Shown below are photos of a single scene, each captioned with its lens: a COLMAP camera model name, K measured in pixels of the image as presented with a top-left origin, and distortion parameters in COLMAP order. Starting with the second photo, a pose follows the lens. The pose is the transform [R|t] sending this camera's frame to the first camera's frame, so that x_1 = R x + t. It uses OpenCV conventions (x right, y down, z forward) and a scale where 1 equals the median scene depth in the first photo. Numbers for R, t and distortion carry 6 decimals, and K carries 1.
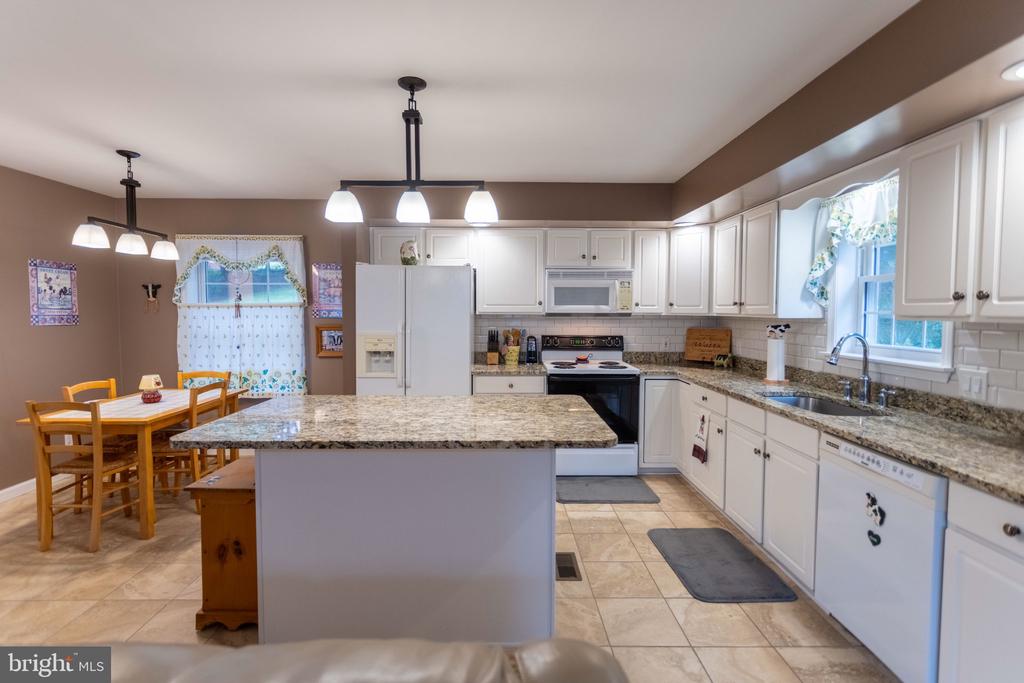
lens RADIAL K [[482.9, 0, 507.0], [0, 482.9, 332.5], [0, 0, 1]] dist [0.000707, 0.001283]
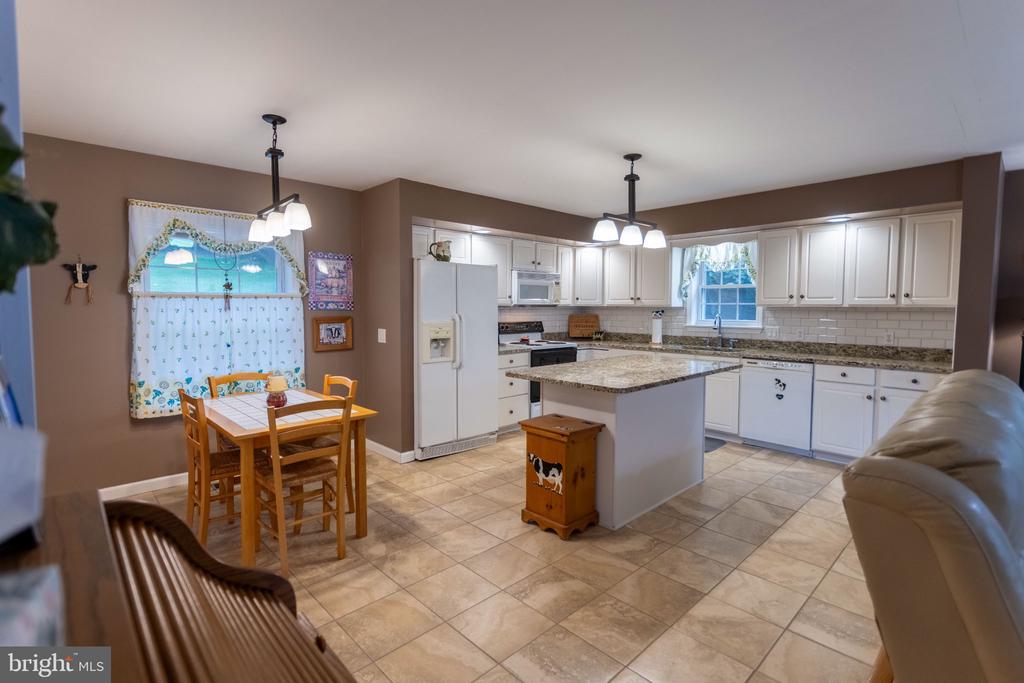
lens RADIAL K [[482.9, 0, 507.0], [0, 482.9, 332.5], [0, 0, 1]] dist [0.000707, 0.001283]
pose [[0.736392, -0.039068, 0.675426, -1.047253], [0.030641, 0.999233, 0.024391, 0.002961], [-0.675861, 0.002734, 0.737024, 0.079666]]
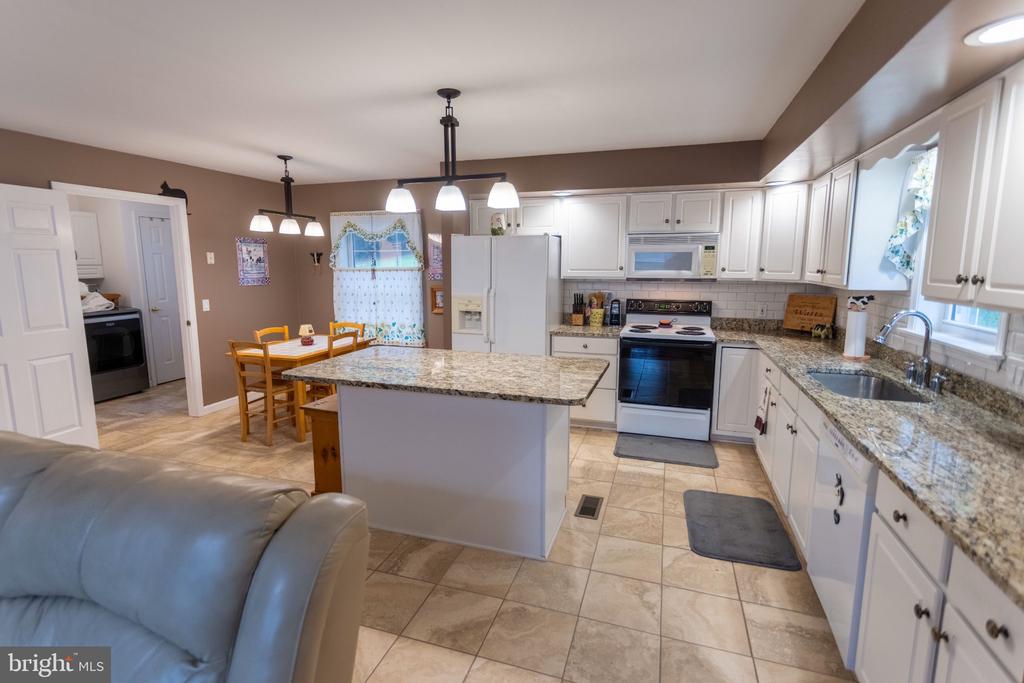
lens RADIAL K [[485.7, 0, 506.7], [0, 485.7, 332.2], [0, 0, 1]] dist [0.000258, 0.000366]
pose [[0.944433, 0.042961, -0.325884, 0.235722], [-0.011327, 0.995087, 0.098353, -0.031169], [0.328508, -0.089197, 0.940280, -0.088480]]
